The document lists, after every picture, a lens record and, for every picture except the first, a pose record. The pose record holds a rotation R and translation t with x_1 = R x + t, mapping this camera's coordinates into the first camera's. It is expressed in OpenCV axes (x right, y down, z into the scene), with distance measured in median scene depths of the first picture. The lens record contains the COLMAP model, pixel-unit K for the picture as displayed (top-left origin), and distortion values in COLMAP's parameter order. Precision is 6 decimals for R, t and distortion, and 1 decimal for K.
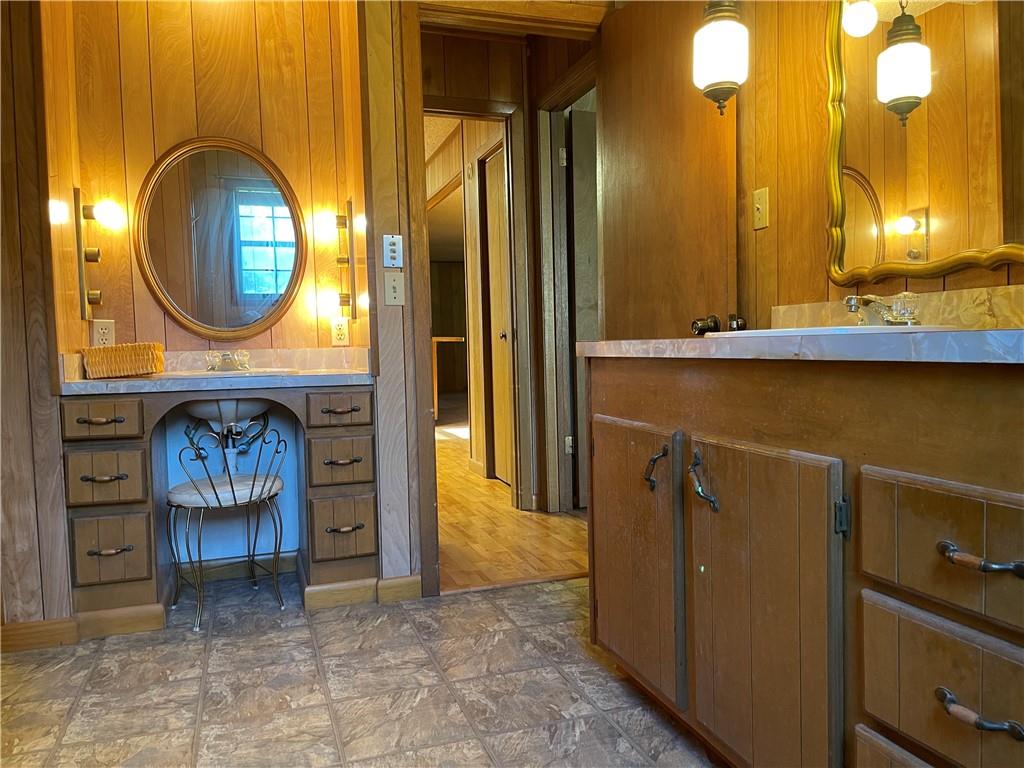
lens RADIAL K [[780.8, 0, 522.0], [0, 780.8, 390.9], [0, 0, 1]] dist [0.071789, -0.095705]
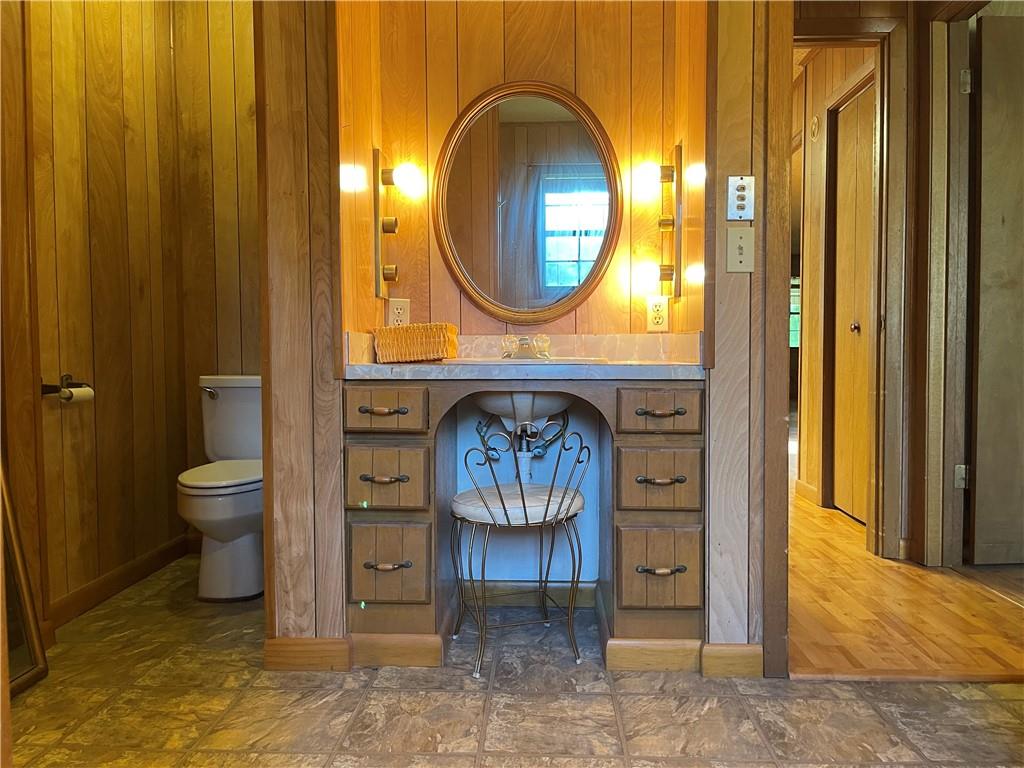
lens RADIAL K [[780.8, 0, 511.2], [0, 780.8, 385.3], [0, 0, 1]] dist [0.071789, -0.095705]
pose [[0.928320, 0.034967, -0.370135, -0.085824], [-0.039855, 0.999190, -0.005564, 0.008463], [0.369641, 0.019917, 0.928961, 0.243239]]
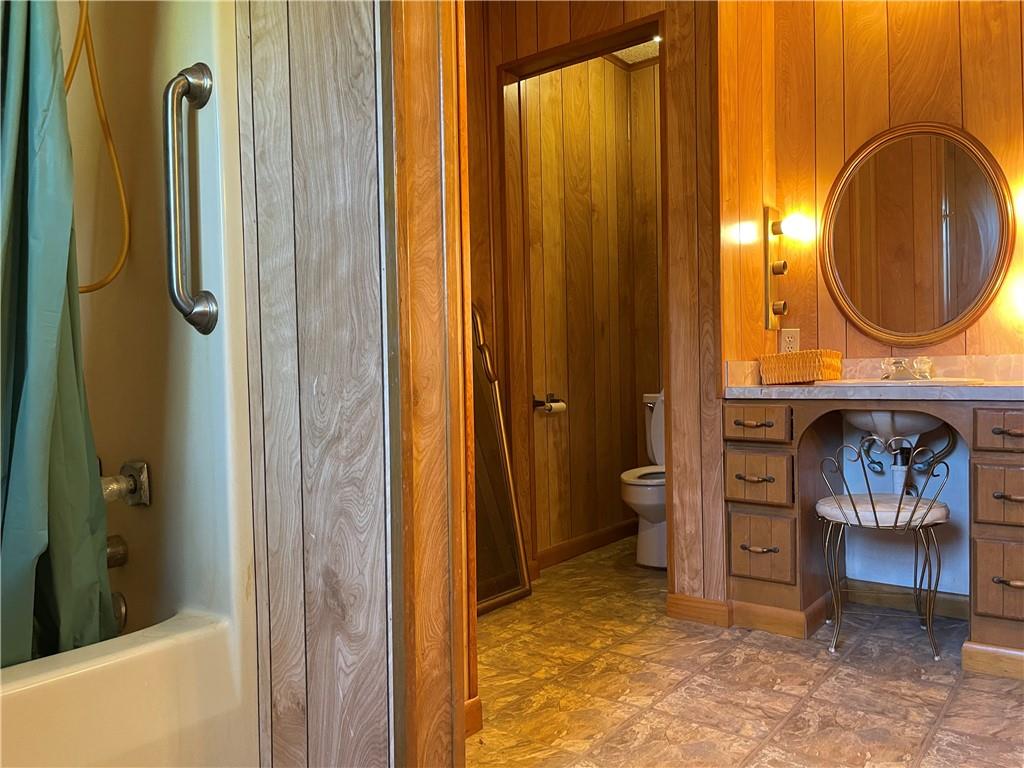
lens RADIAL K [[780.8, 0, 512.0], [0, 780.8, 392.1], [0, 0, 1]] dist [0.071789, -0.095705]
pose [[0.546033, 0.032345, -0.837139, 0.153535], [-0.042268, 0.999045, 0.011031, -0.002508], [0.836697, 0.029361, 0.546879, 0.137768]]
